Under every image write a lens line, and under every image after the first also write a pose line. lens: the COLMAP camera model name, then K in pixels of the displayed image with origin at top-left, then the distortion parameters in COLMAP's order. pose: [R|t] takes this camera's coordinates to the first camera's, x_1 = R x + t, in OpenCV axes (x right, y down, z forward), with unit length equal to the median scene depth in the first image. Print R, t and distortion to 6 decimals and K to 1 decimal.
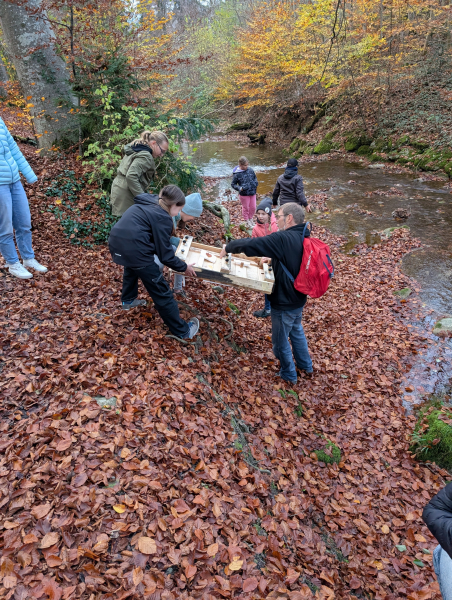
lens RADIAL K [[428.4, 0, 225.9], [0, 428.4, 300.4], [0, 0, 1]] dist [0.024188, -0.019034]
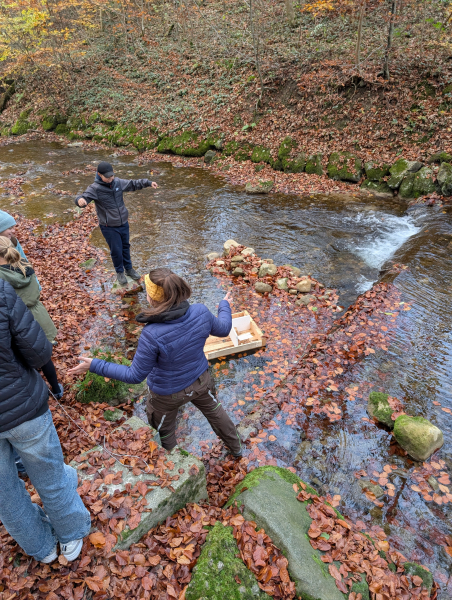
lens RADIAL K [[428.4, 0, 223.7], [0, 428.4, 308.3], [0, 0, 1]] dist [0.024188, -0.019034]
pose [[0.845972, -0.250070, 0.470952, 0.113036], [0.220193, 0.968222, 0.118582, 0.026604], [-0.485640, 0.003383, 0.874153, -0.081013]]
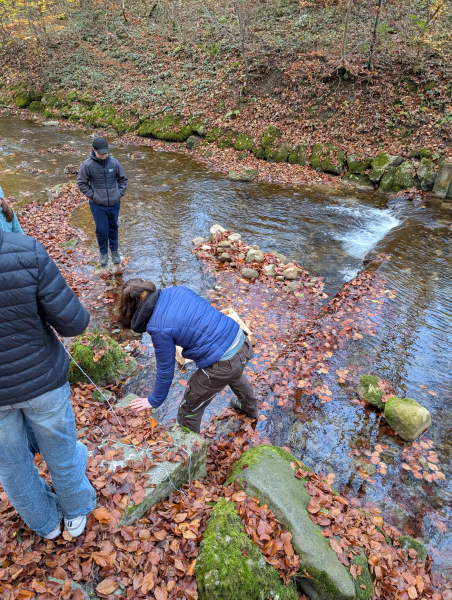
lens RADIAL K [[428.4, 0, 225.2], [0, 428.4, 307.9], [0, 0, 1]] dist [0.024188, -0.019034]
pose [[0.815884, -0.238479, 0.526745, 0.092326], [0.187153, 0.970863, 0.149664, 0.033393], [-0.547089, -0.023526, 0.836744, -0.064960]]
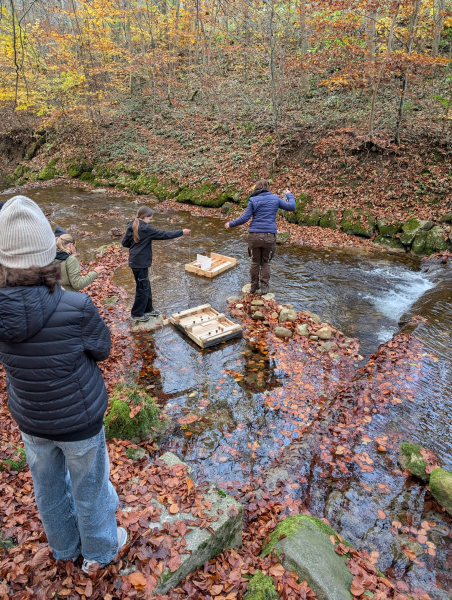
lens RADIAL K [[428.4, 0, 220.9], [0, 428.4, 293.1], [0, 0, 1]] dist [0.024188, -0.019034]
pose [[0.859654, -0.136066, 0.492424, 0.079867], [0.171255, 0.984861, -0.026834, 0.028245], [-0.481318, 0.107398, 0.869942, -0.072707]]
